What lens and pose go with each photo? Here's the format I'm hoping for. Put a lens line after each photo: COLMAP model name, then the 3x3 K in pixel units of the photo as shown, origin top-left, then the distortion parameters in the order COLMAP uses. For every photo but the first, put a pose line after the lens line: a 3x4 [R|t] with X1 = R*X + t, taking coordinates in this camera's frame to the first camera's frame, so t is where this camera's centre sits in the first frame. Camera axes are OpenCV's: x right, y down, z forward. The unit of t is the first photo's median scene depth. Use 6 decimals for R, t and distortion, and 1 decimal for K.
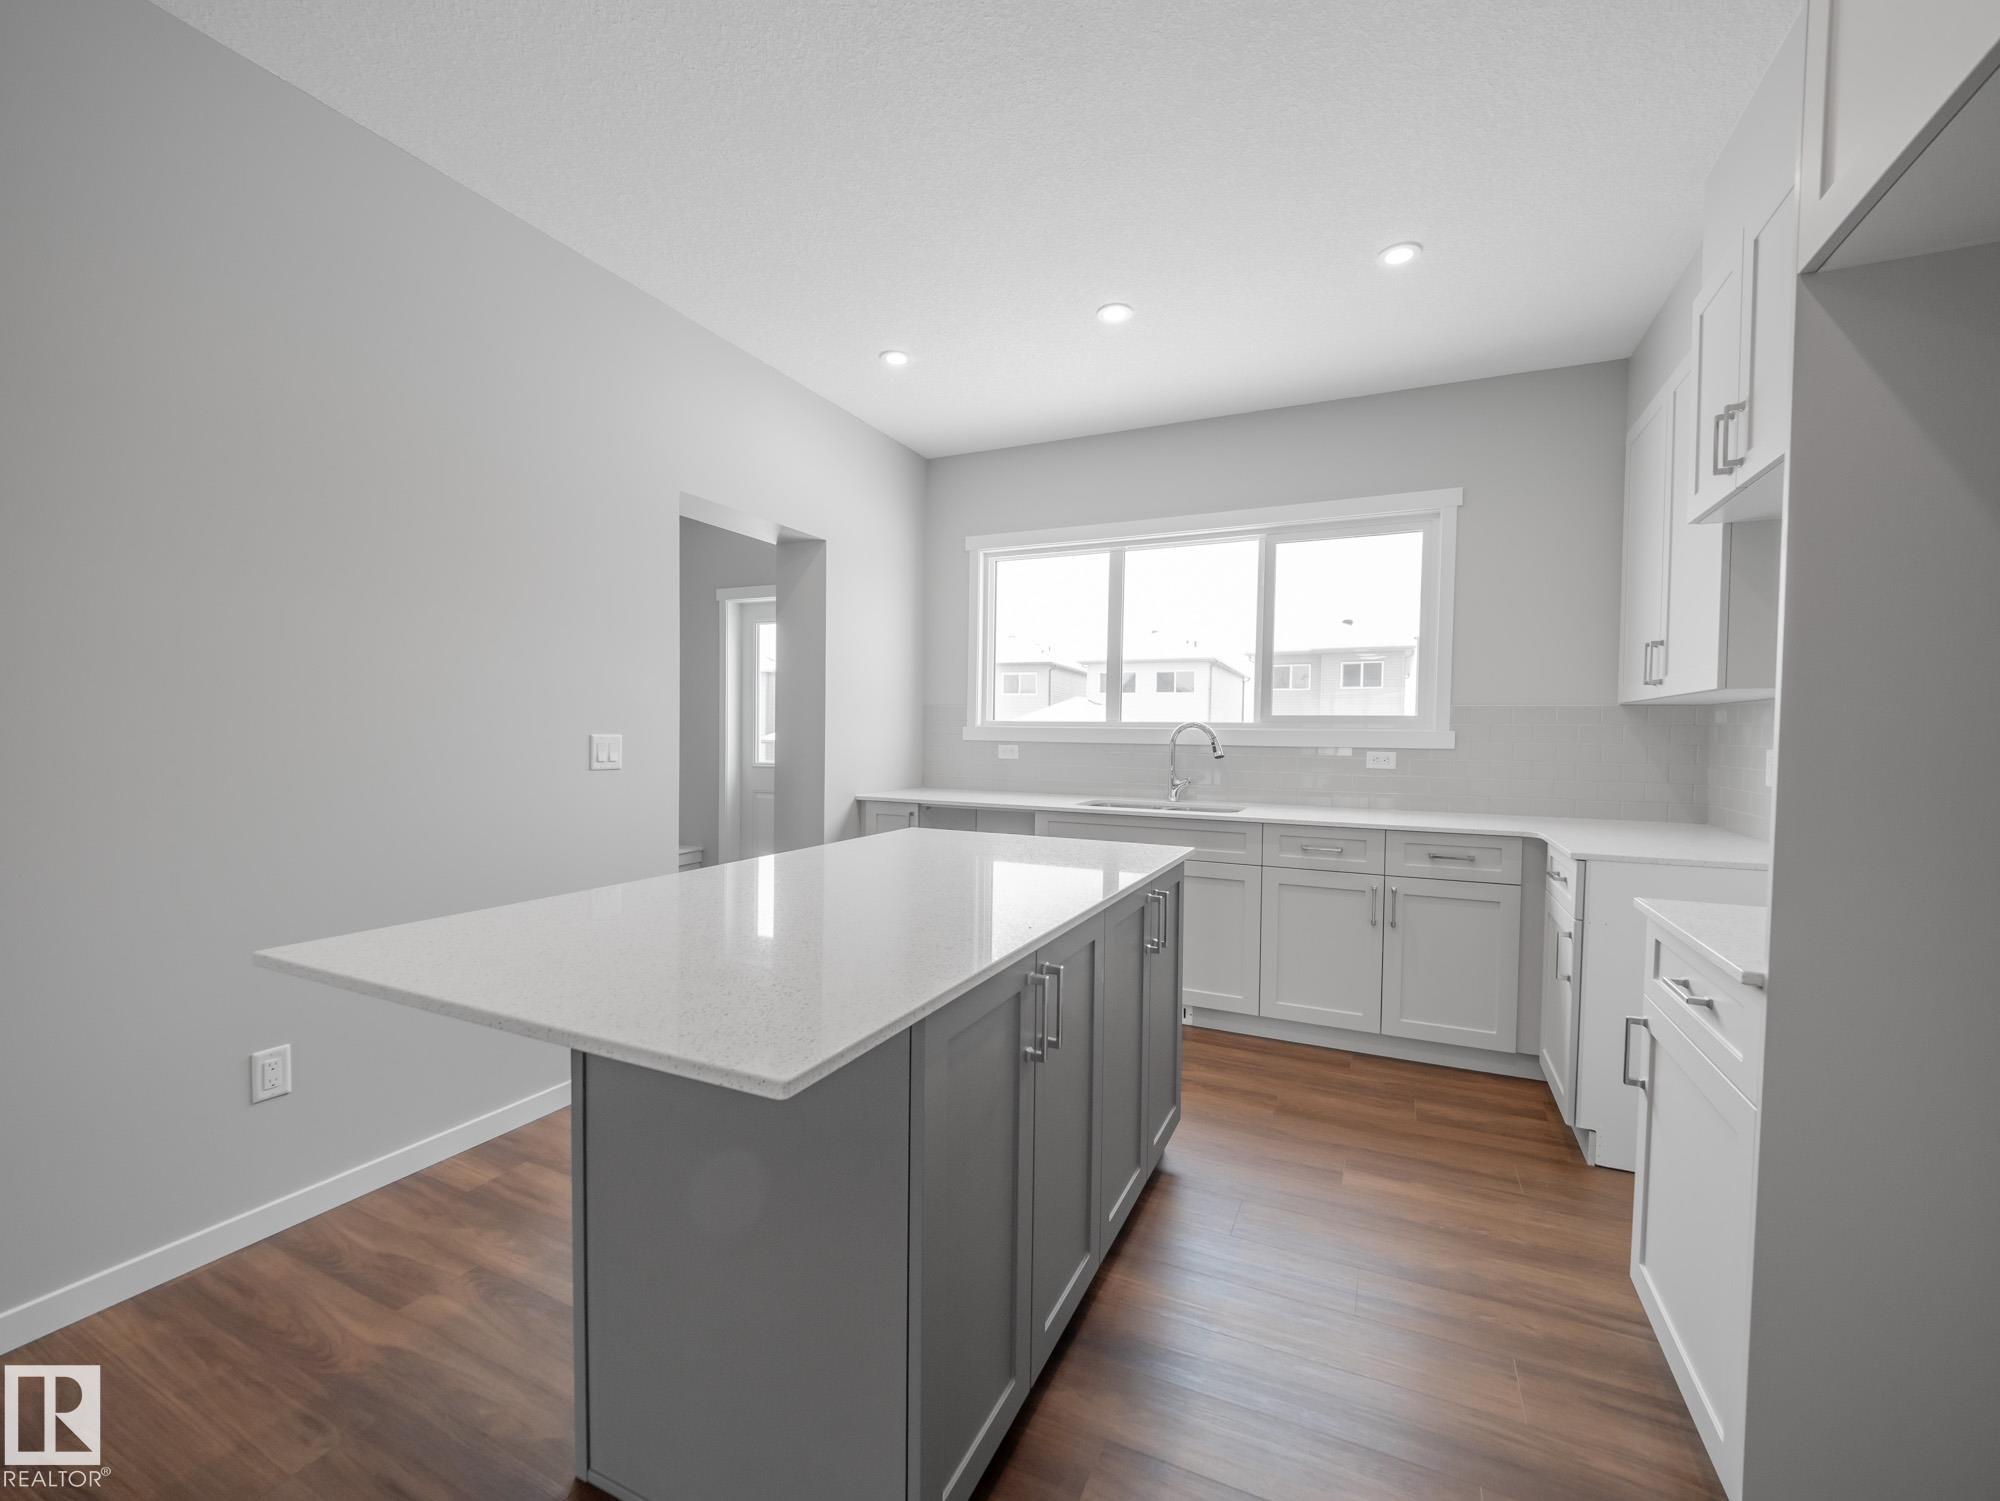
lens RADIAL K [[841.9, 0, 990.6], [0, 841.9, 755.1], [0, 0, 1]] dist [0.000644, -0.004952]
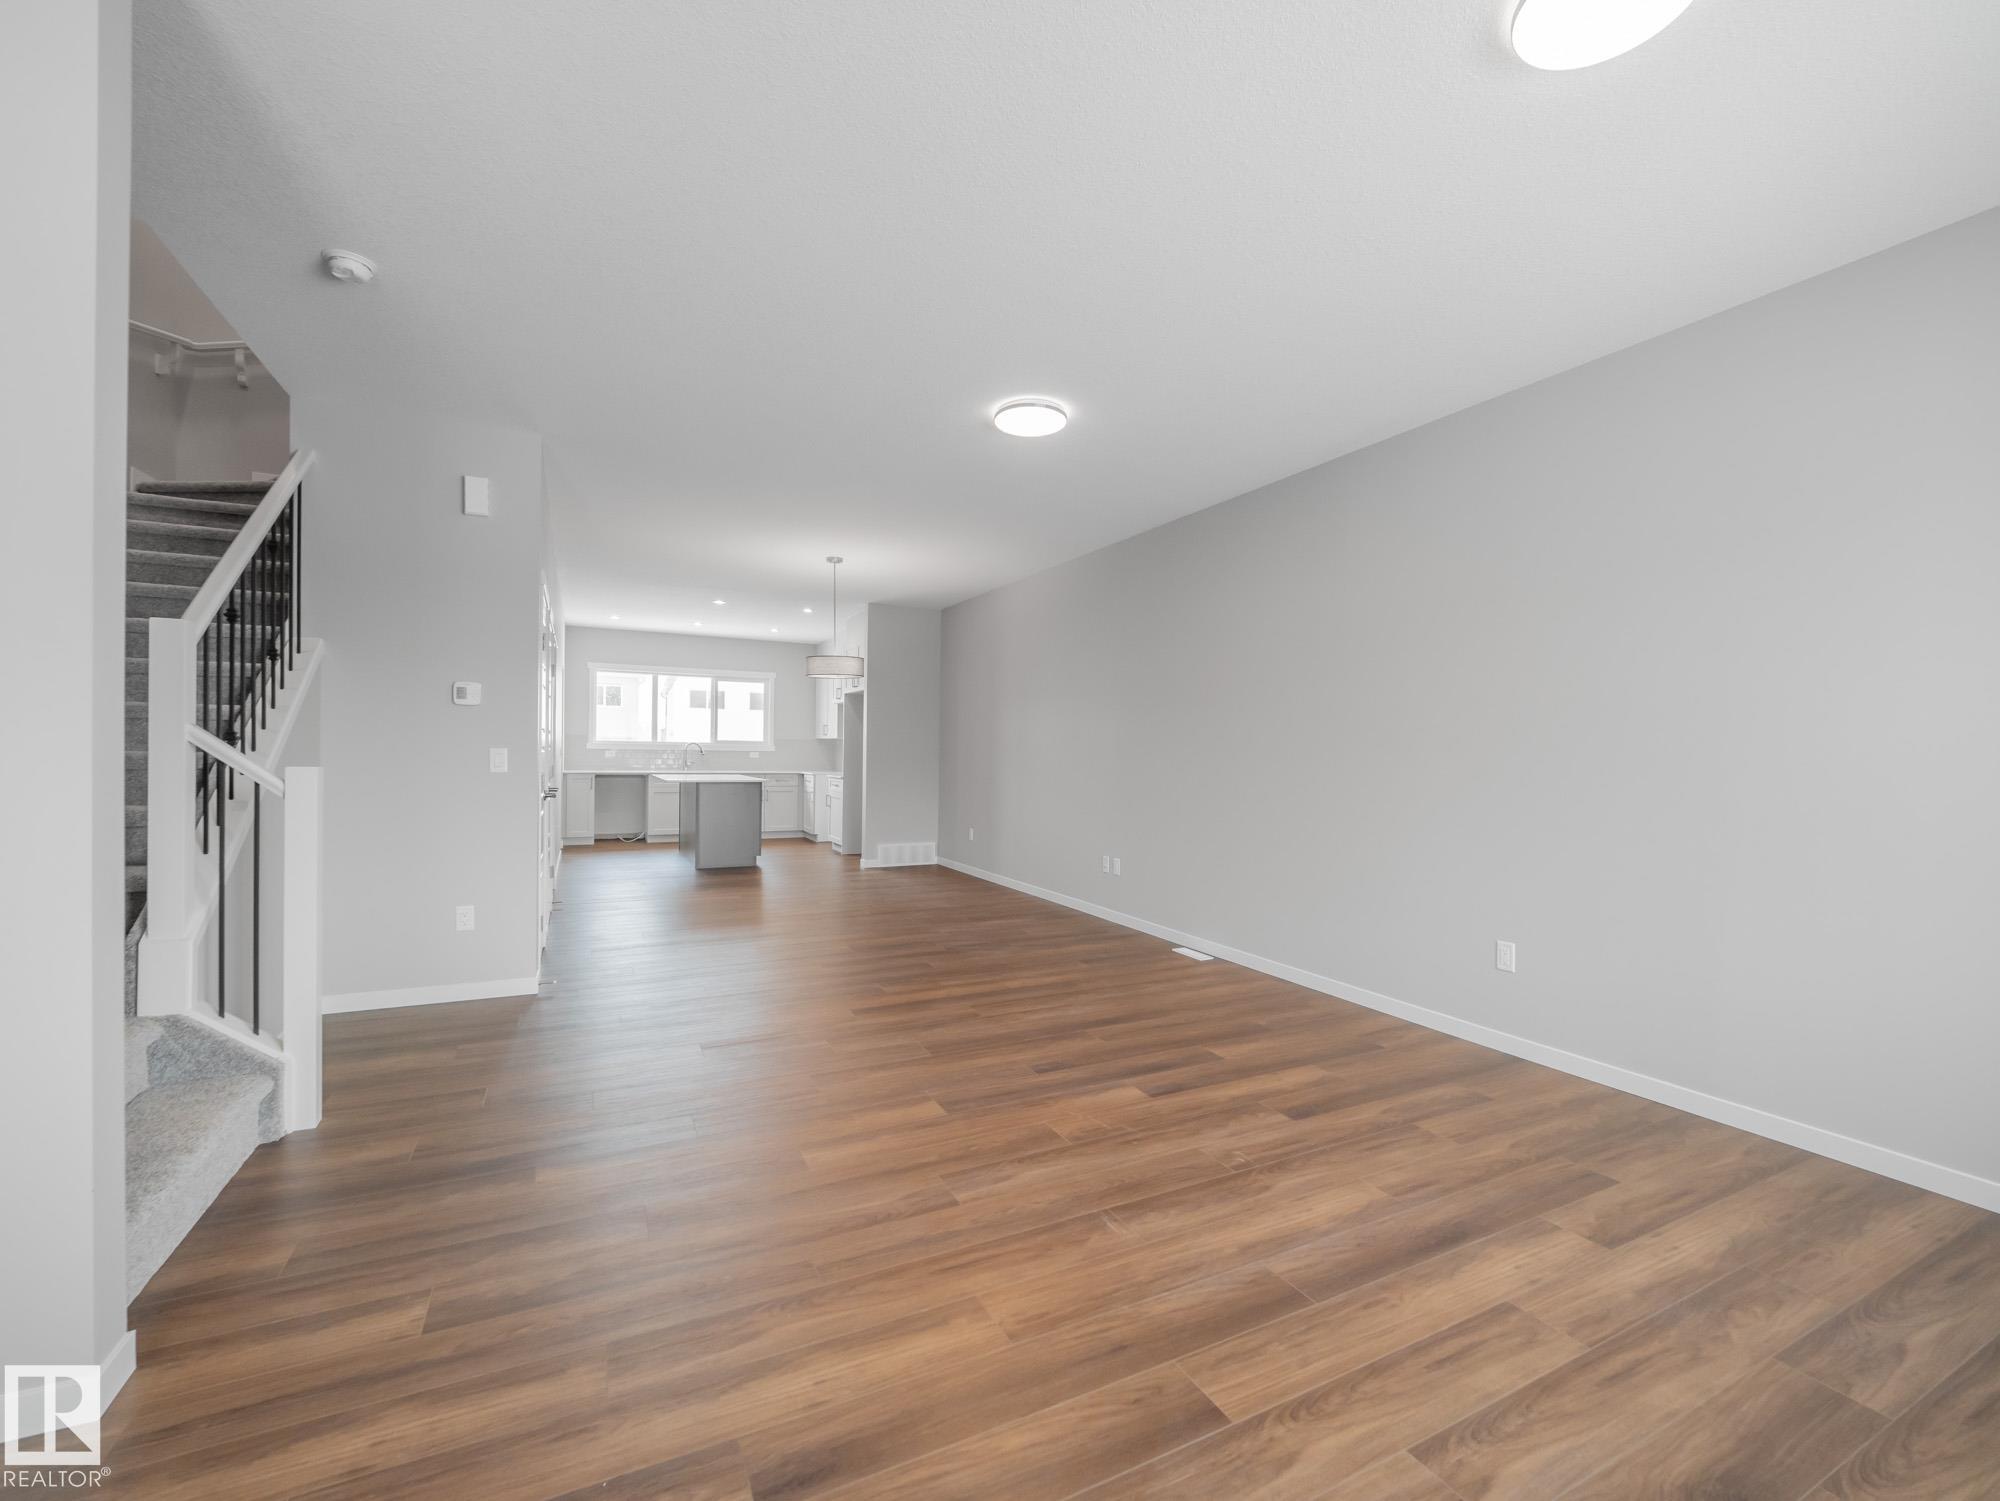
lens RADIAL K [[841.9, 0, 1020.6], [0, 841.9, 751.9], [0, 0, 1]] dist [0.000644, -0.004952]
pose [[0.596133, -0.003098, 0.802879, -1.399541], [0.017174, 0.999813, -0.008893, 0.037928], [-0.802702, 0.019090, 0.596075, -1.597702]]
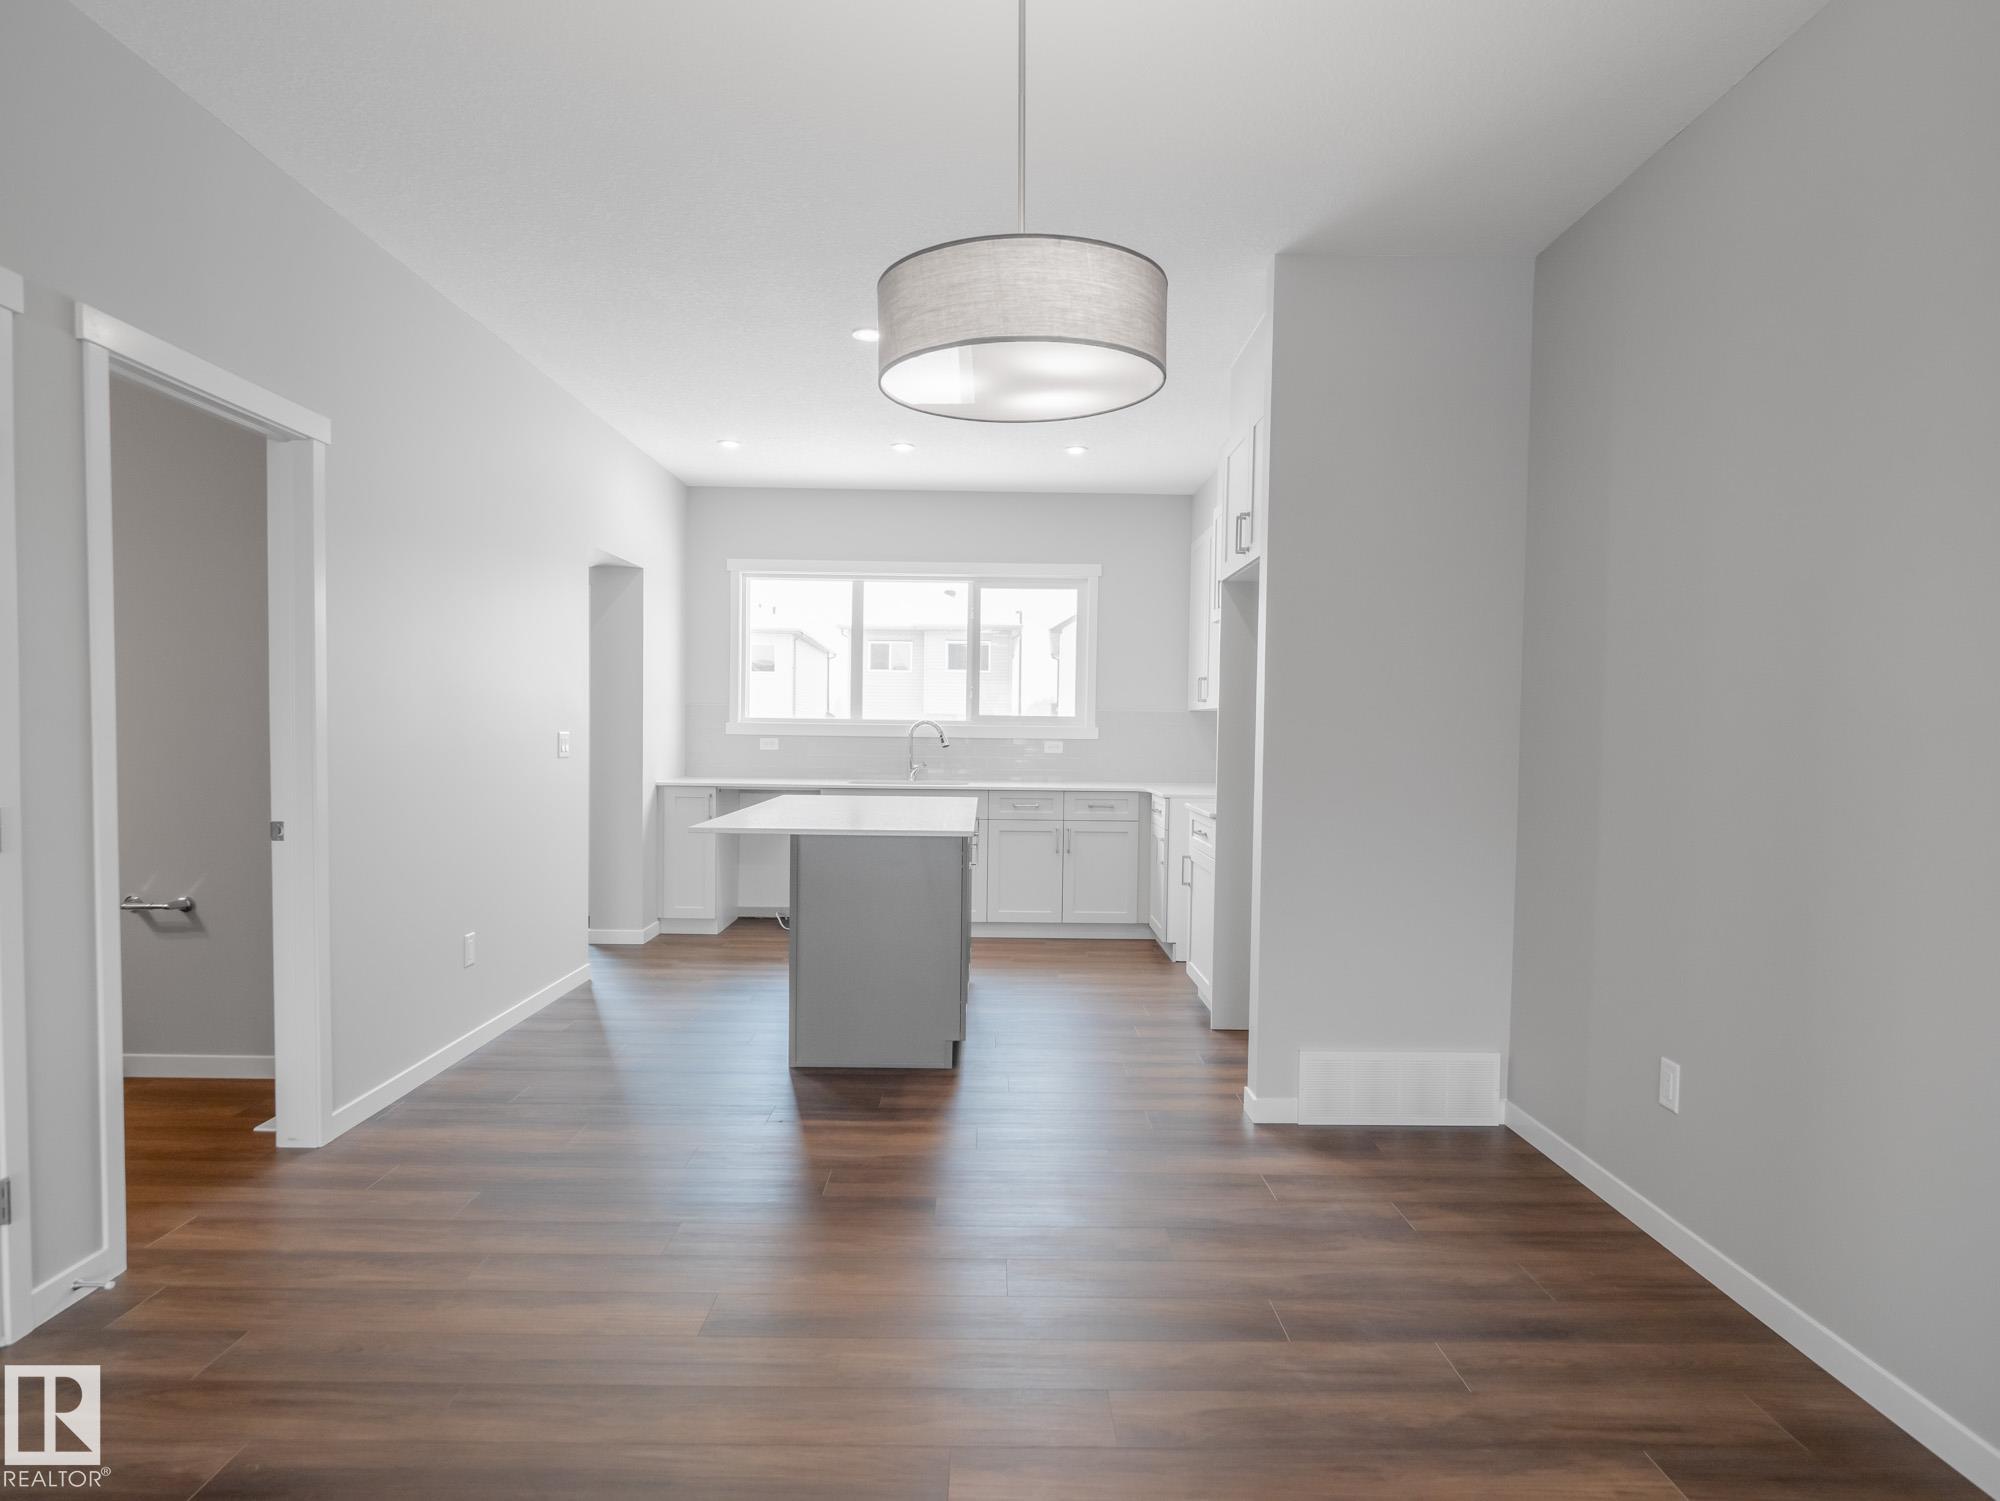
lens RADIAL K [[1159.3, 0, 1001.2], [0, 1159.3, 758.9], [0, 0, 1]] dist [-0.006473, -0.004474]
pose [[0.896881, -0.012431, 0.442097, -0.467538], [0.010095, 0.999920, 0.007635, 0.009319], [-0.442156, -0.002385, 0.896935, -0.699701]]
